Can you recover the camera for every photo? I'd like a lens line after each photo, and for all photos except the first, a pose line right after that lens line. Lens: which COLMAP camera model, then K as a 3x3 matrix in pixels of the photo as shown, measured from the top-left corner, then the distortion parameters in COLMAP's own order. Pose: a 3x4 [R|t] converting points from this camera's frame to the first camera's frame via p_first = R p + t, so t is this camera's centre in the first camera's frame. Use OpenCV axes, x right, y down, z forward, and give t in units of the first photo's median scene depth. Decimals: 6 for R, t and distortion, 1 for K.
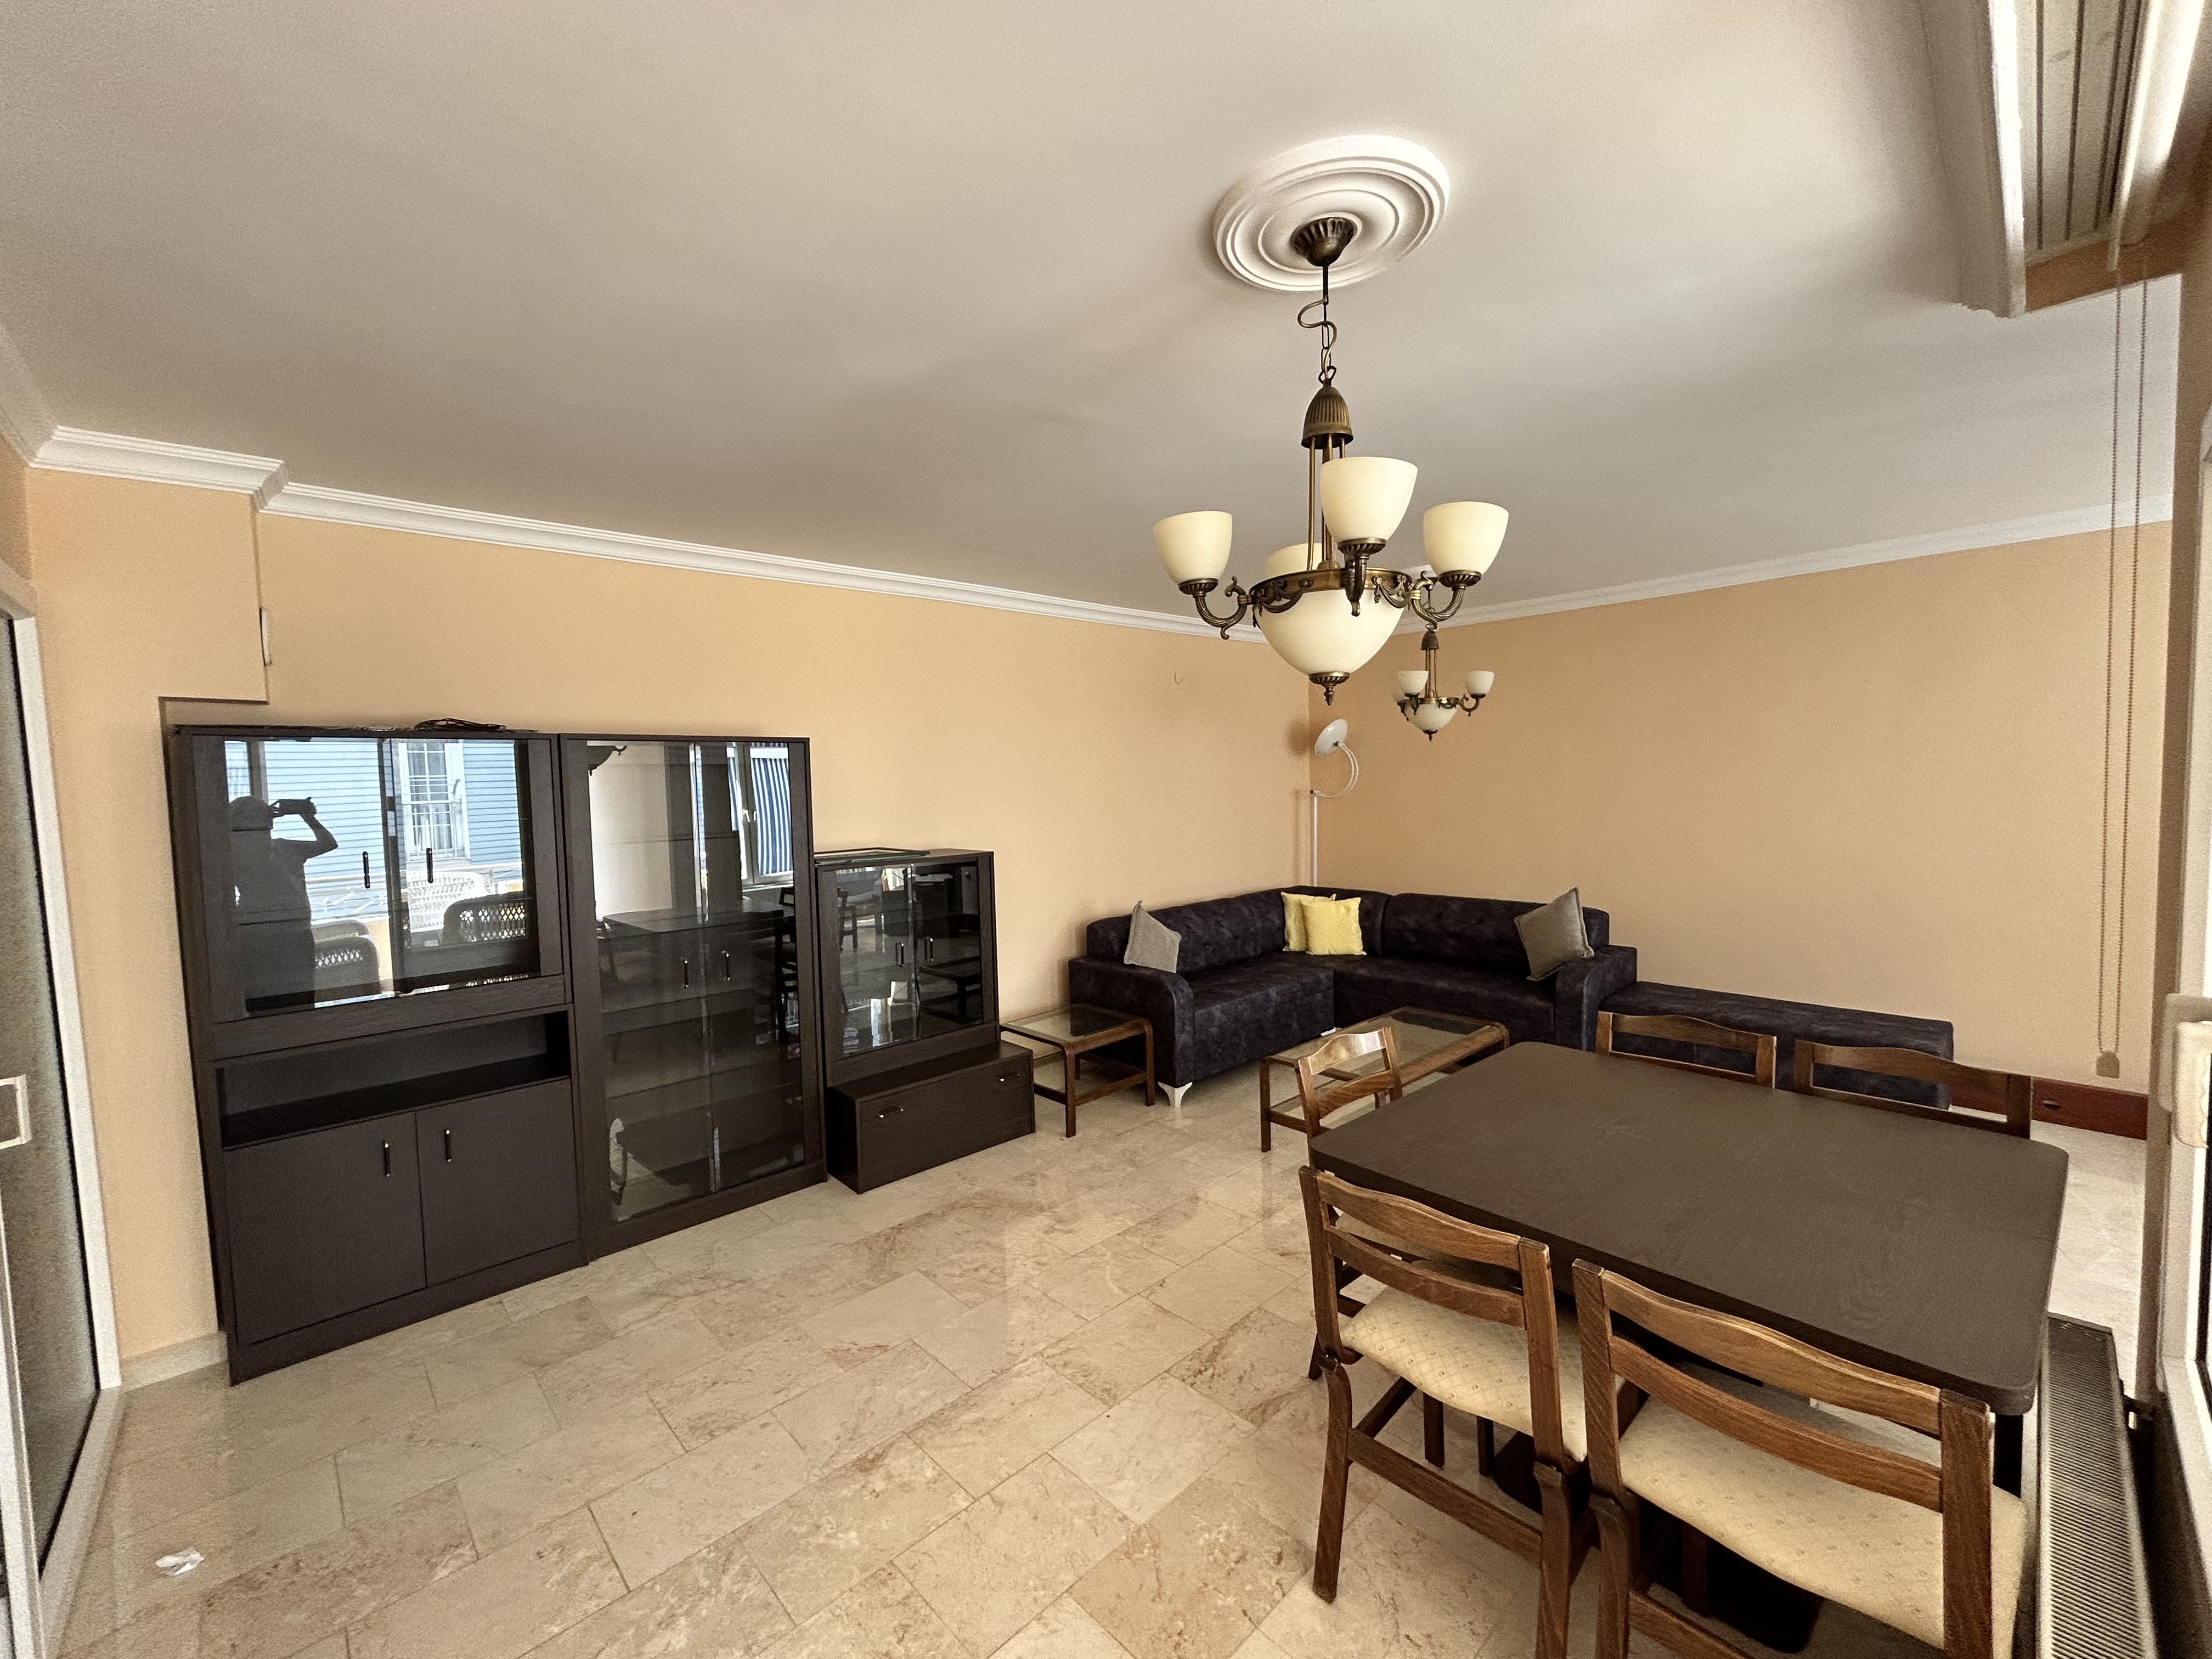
lens RADIAL K [[892.6, 0, 1106.0], [0, 892.6, 829.5], [0, 0, 1]] dist [-0.002575, -0.000747]
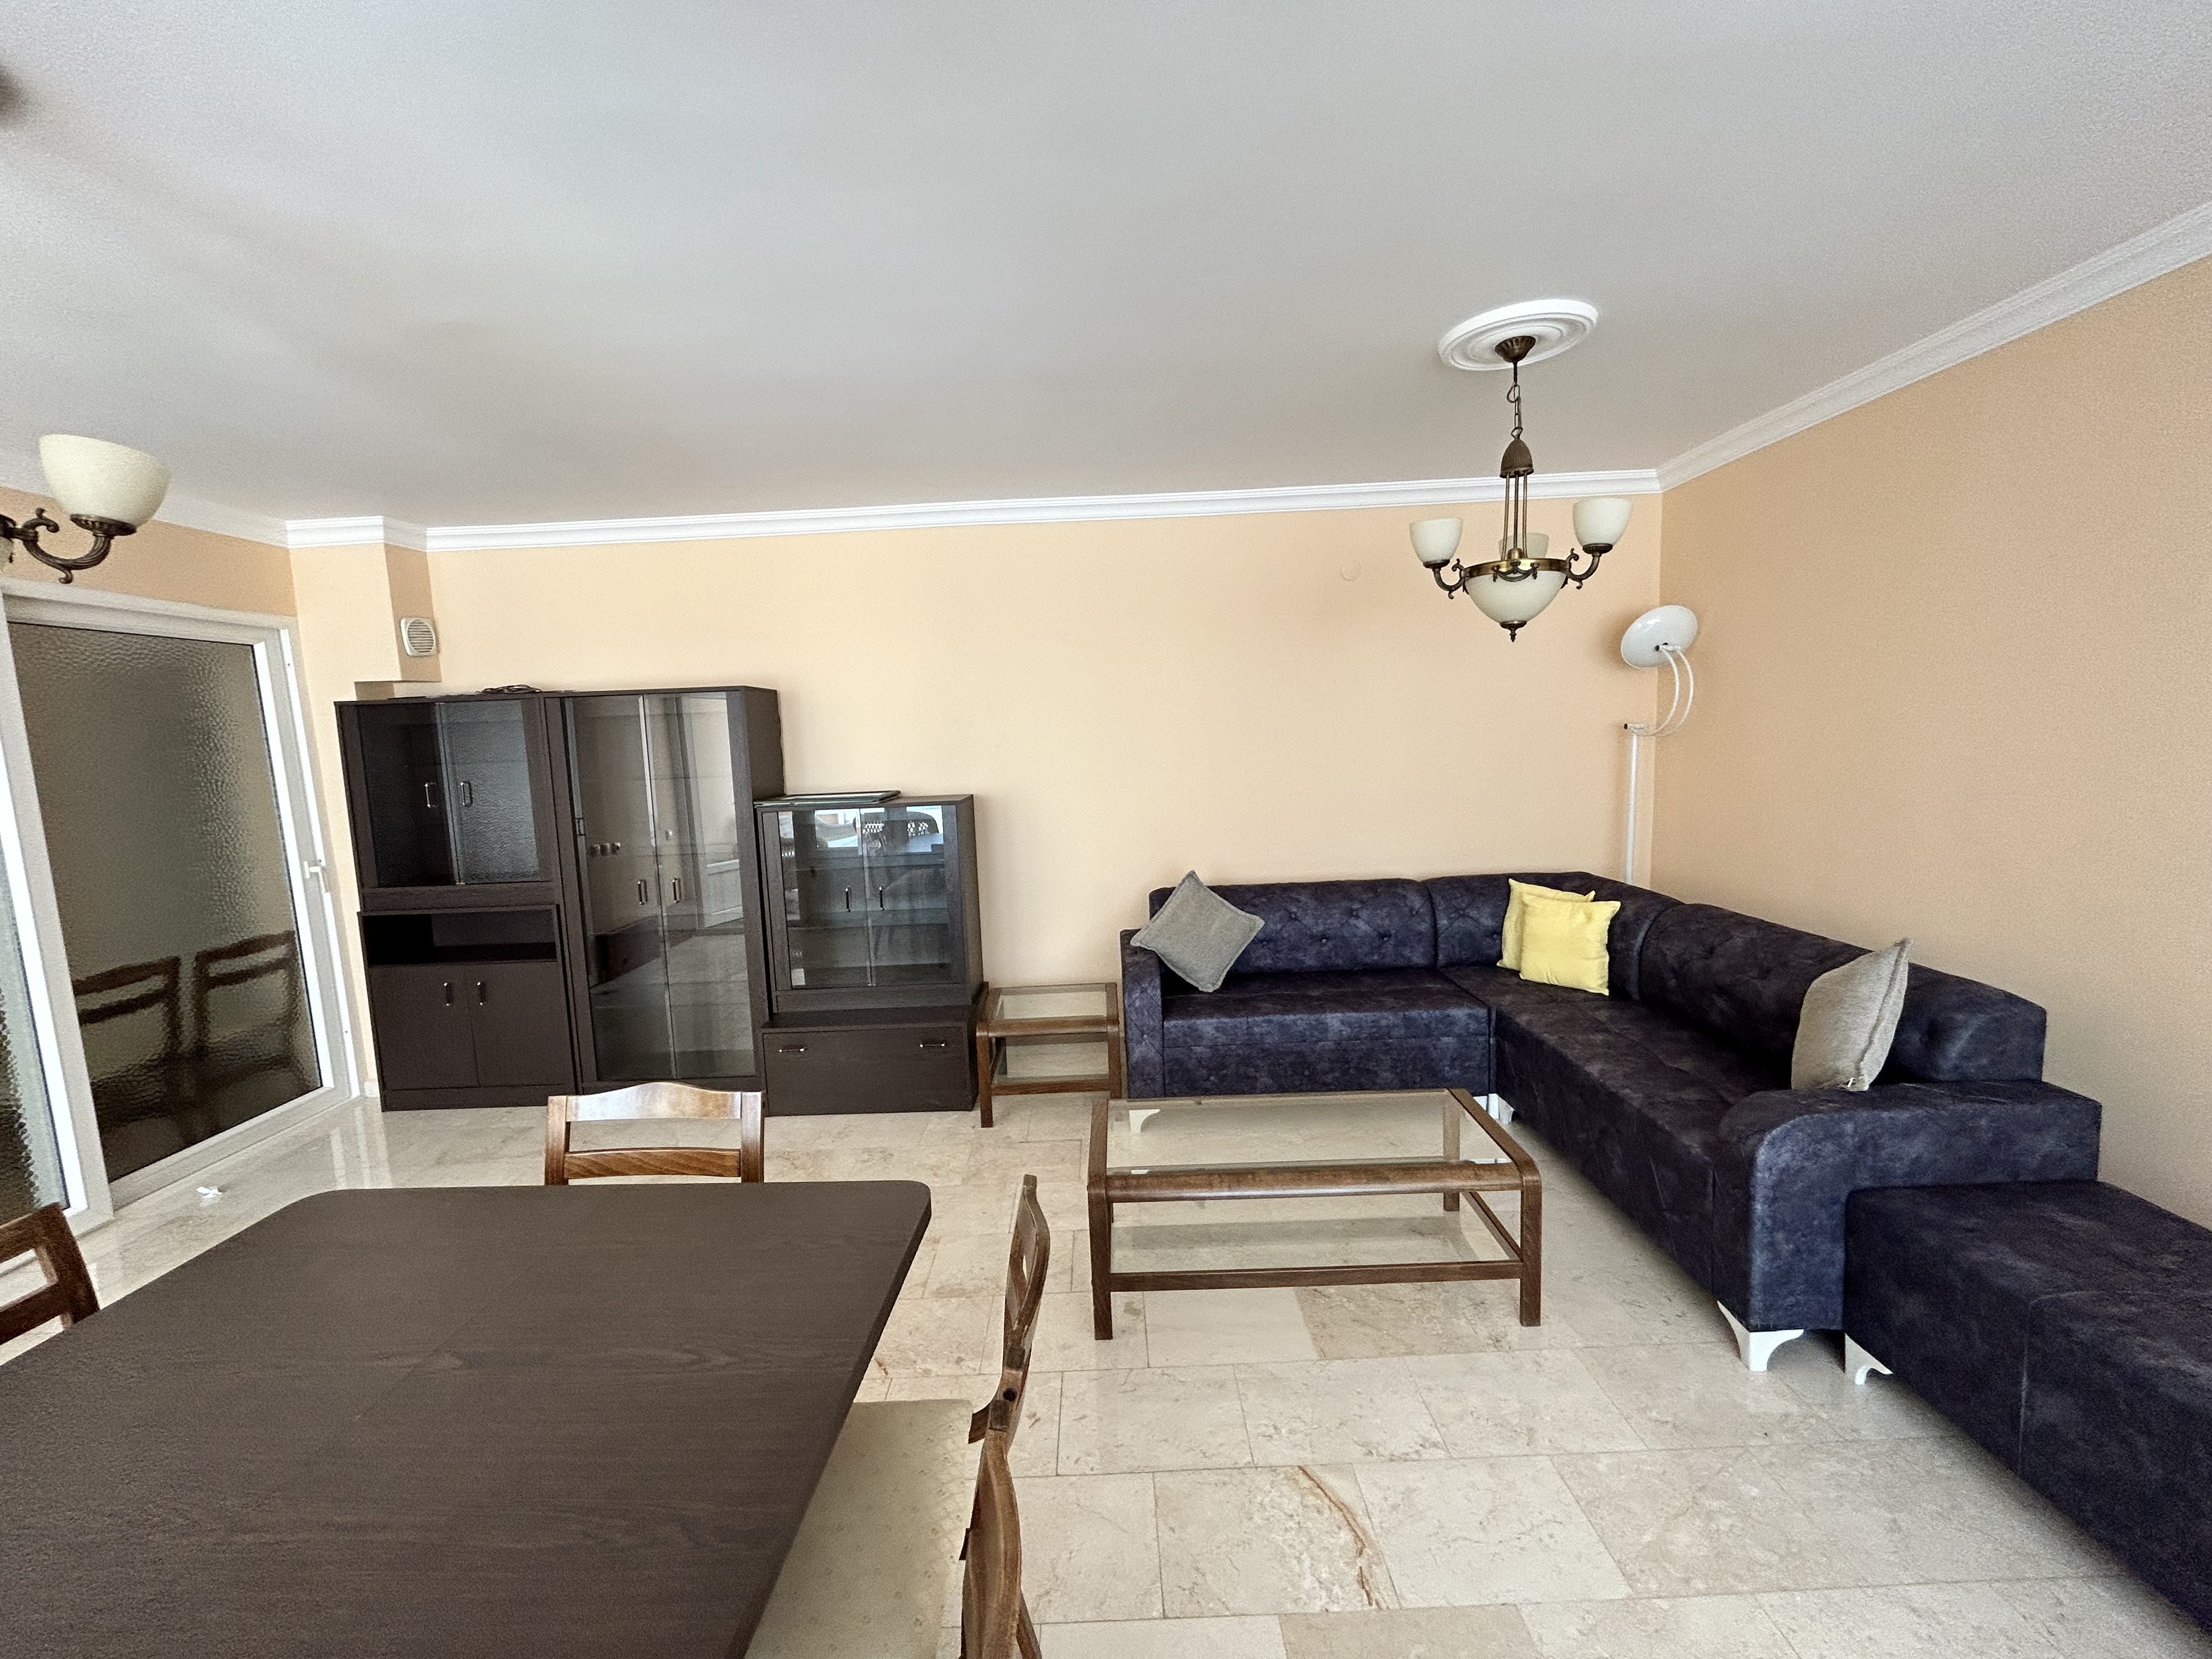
lens RADIAL K [[892.6, 0, 1106.0], [0, 892.6, 829.5], [0, 0, 1]] dist [-0.002575, -0.000747]
pose [[0.728816, 0.069789, -0.681144, 0.574025], [-0.016574, 0.996299, 0.084346, -0.024601], [0.684509, -0.050184, 0.727275, 0.414294]]
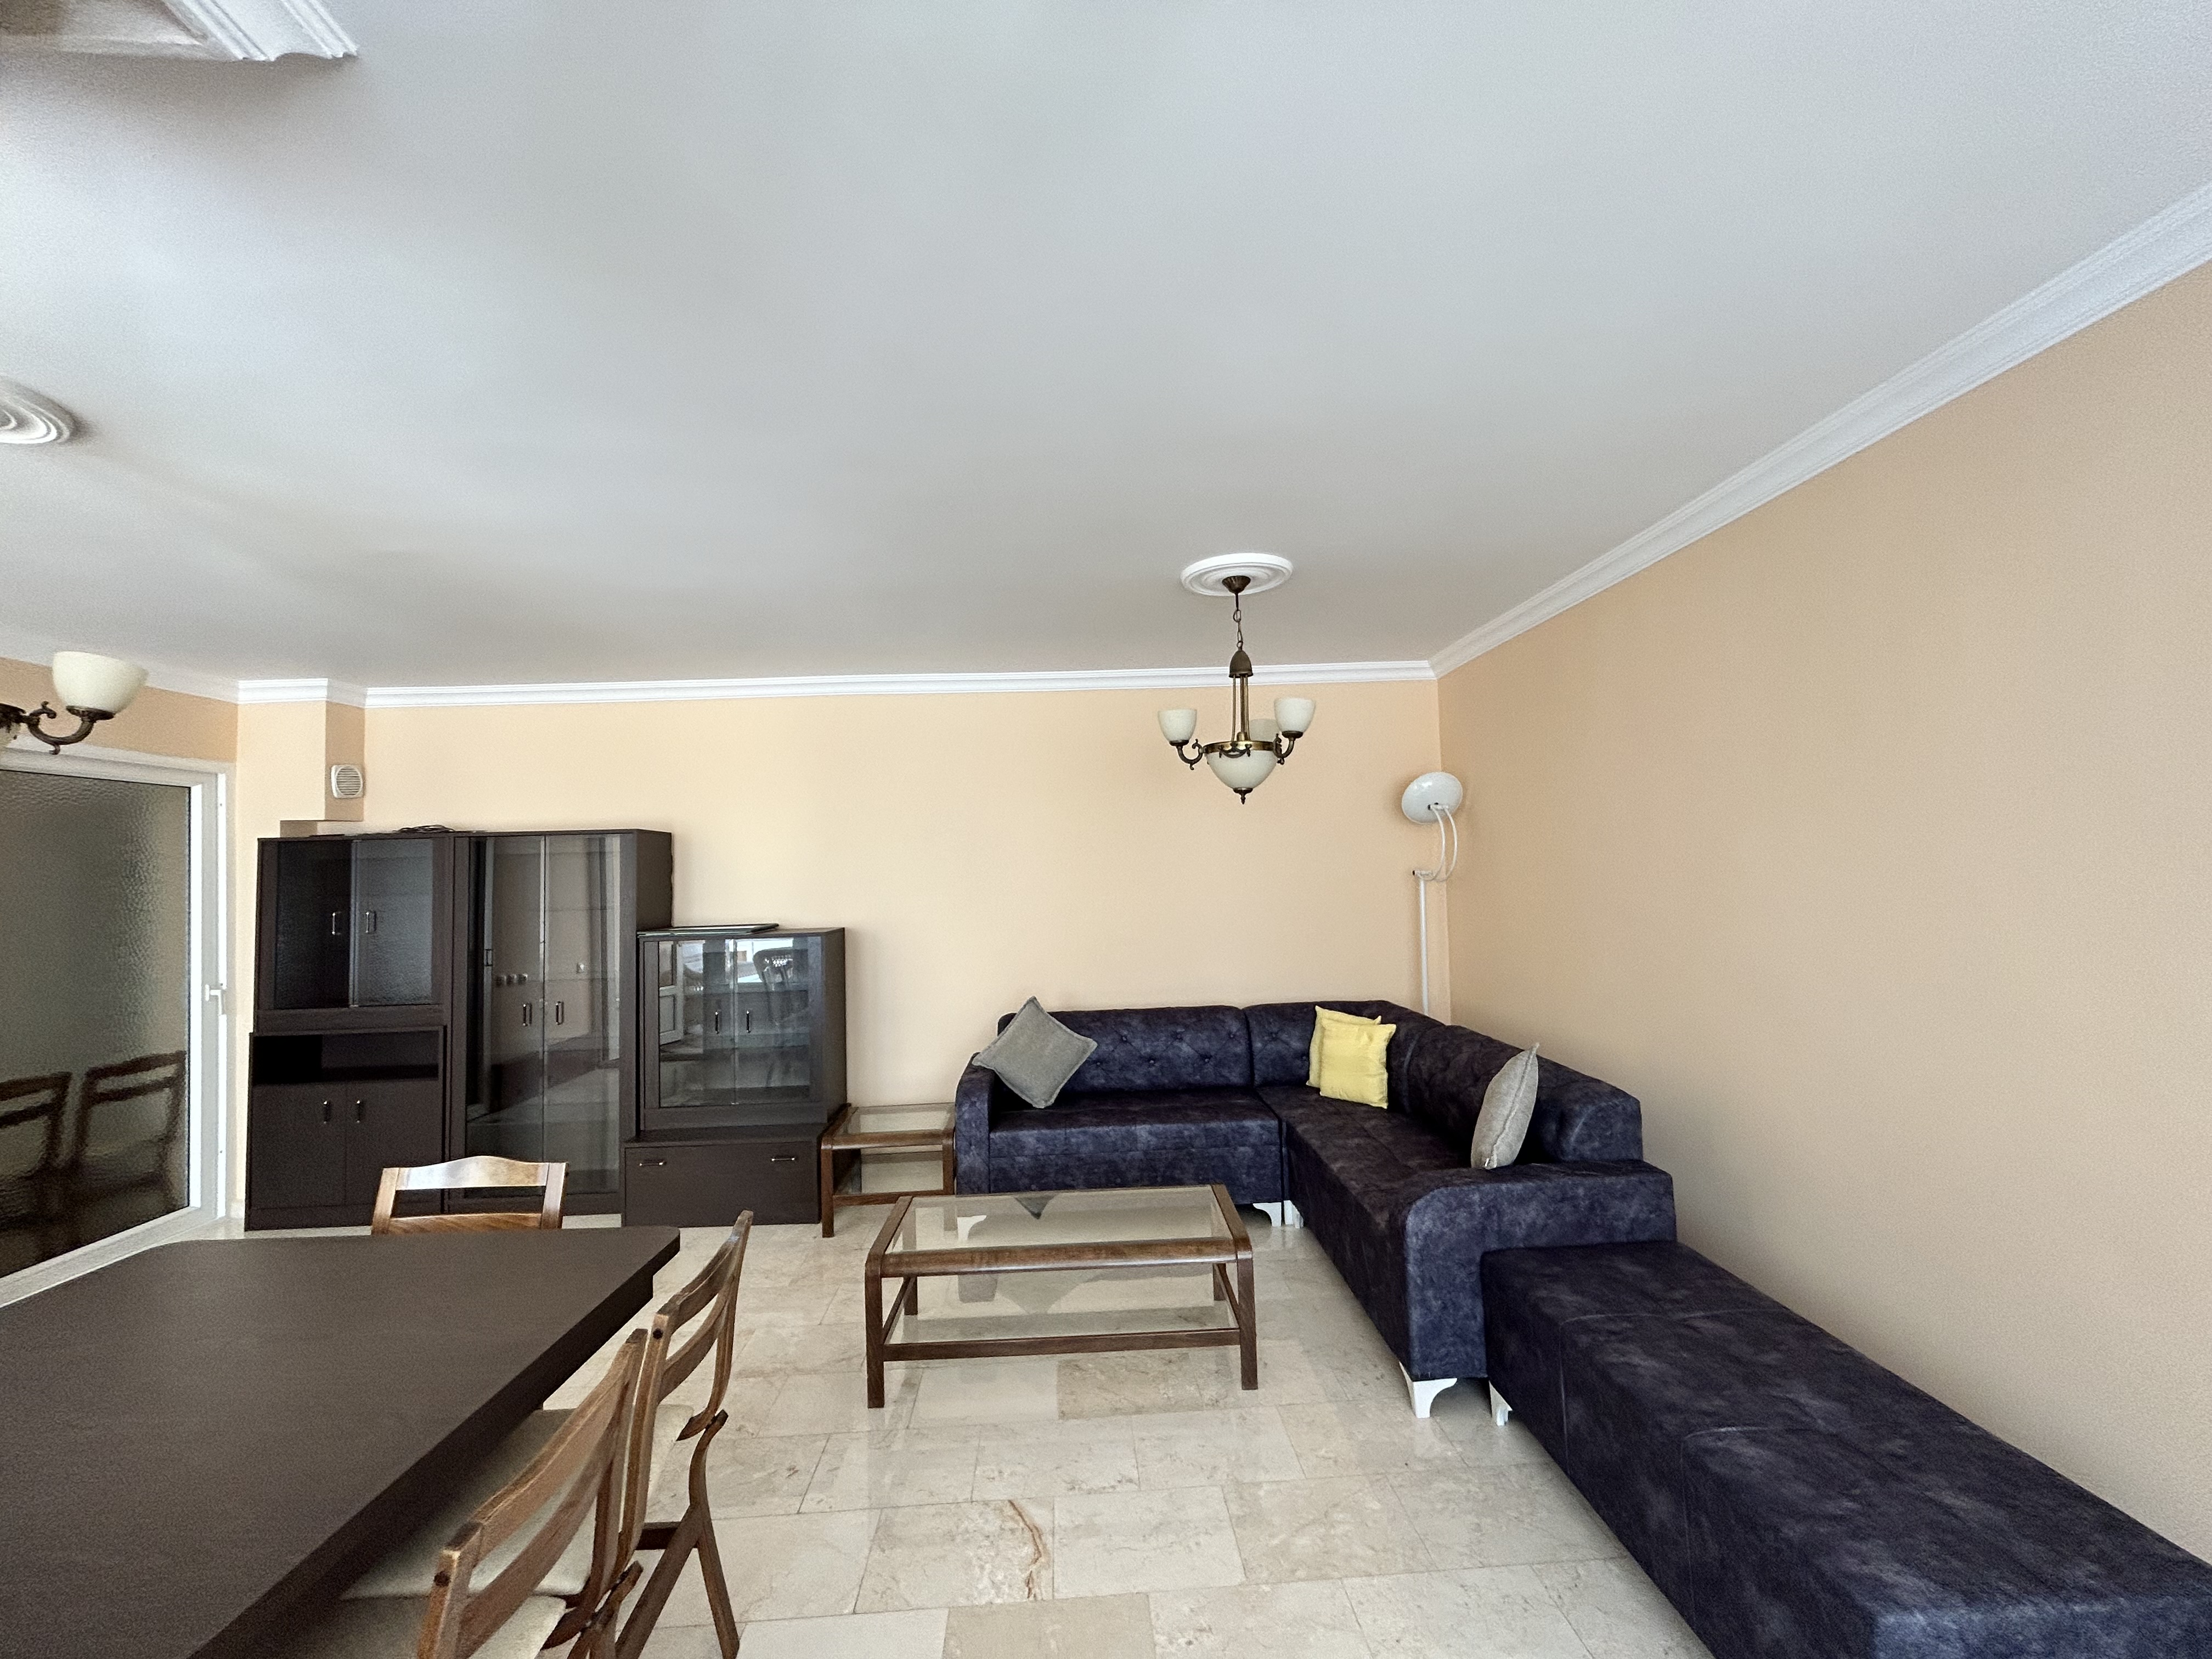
lens RADIAL K [[892.6, 0, 1106.0], [0, 892.6, 829.5], [0, 0, 1]] dist [-0.002575, -0.000747]
pose [[0.759664, -0.029662, -0.649639, 0.745248], [-0.025603, 0.996821, -0.075454, -0.023428], [0.649812, 0.073952, 0.756489, 0.403822]]
